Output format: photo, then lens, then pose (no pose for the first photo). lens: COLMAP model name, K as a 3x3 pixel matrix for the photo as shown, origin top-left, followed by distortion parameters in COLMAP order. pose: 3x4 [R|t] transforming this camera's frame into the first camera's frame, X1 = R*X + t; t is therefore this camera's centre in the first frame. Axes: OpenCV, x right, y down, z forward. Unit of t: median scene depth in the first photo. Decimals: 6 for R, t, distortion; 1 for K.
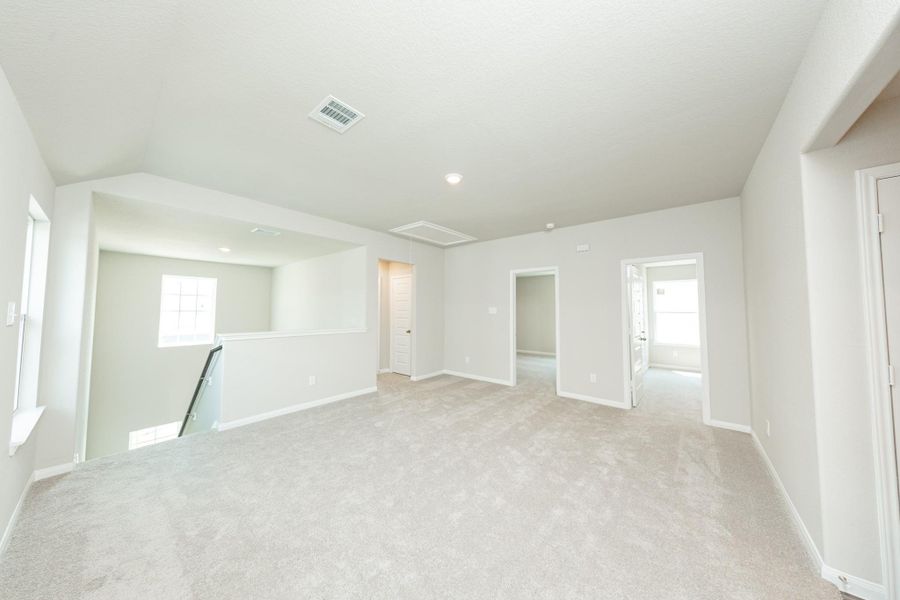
lens RADIAL K [[283.4, 0, 453.7], [0, 283.4, 296.1], [0, 0, 1]] dist [-0.001022, -0.000219]
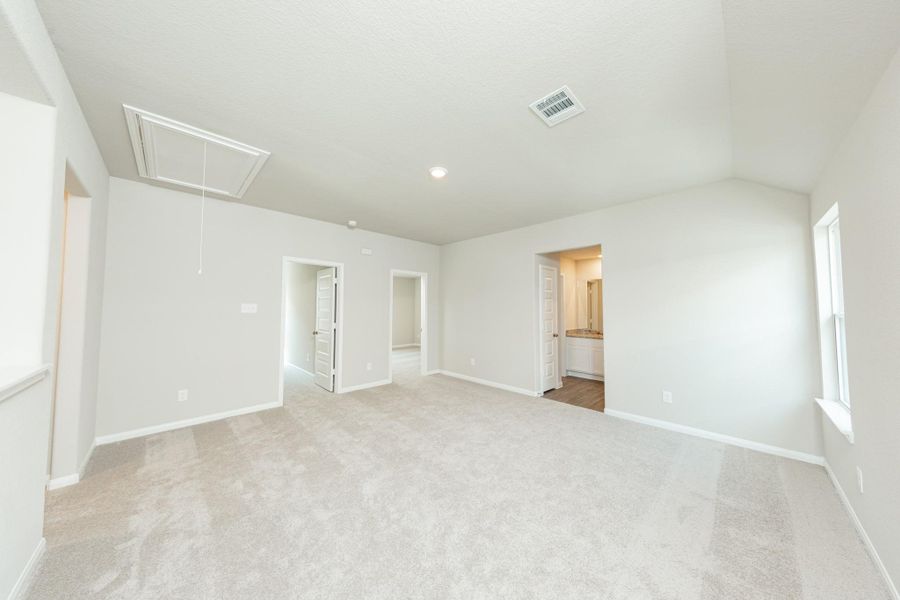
lens RADIAL K [[283.4, 0, 453.7], [0, 283.4, 296.1], [0, 0, 1]] dist [-0.001022, -0.000219]
pose [[0.102215, 0.037286, 0.994063, -0.628829], [-0.051026, 0.998178, -0.032194, 0.022142], [-0.993453, -0.047433, 0.103931, 0.552039]]
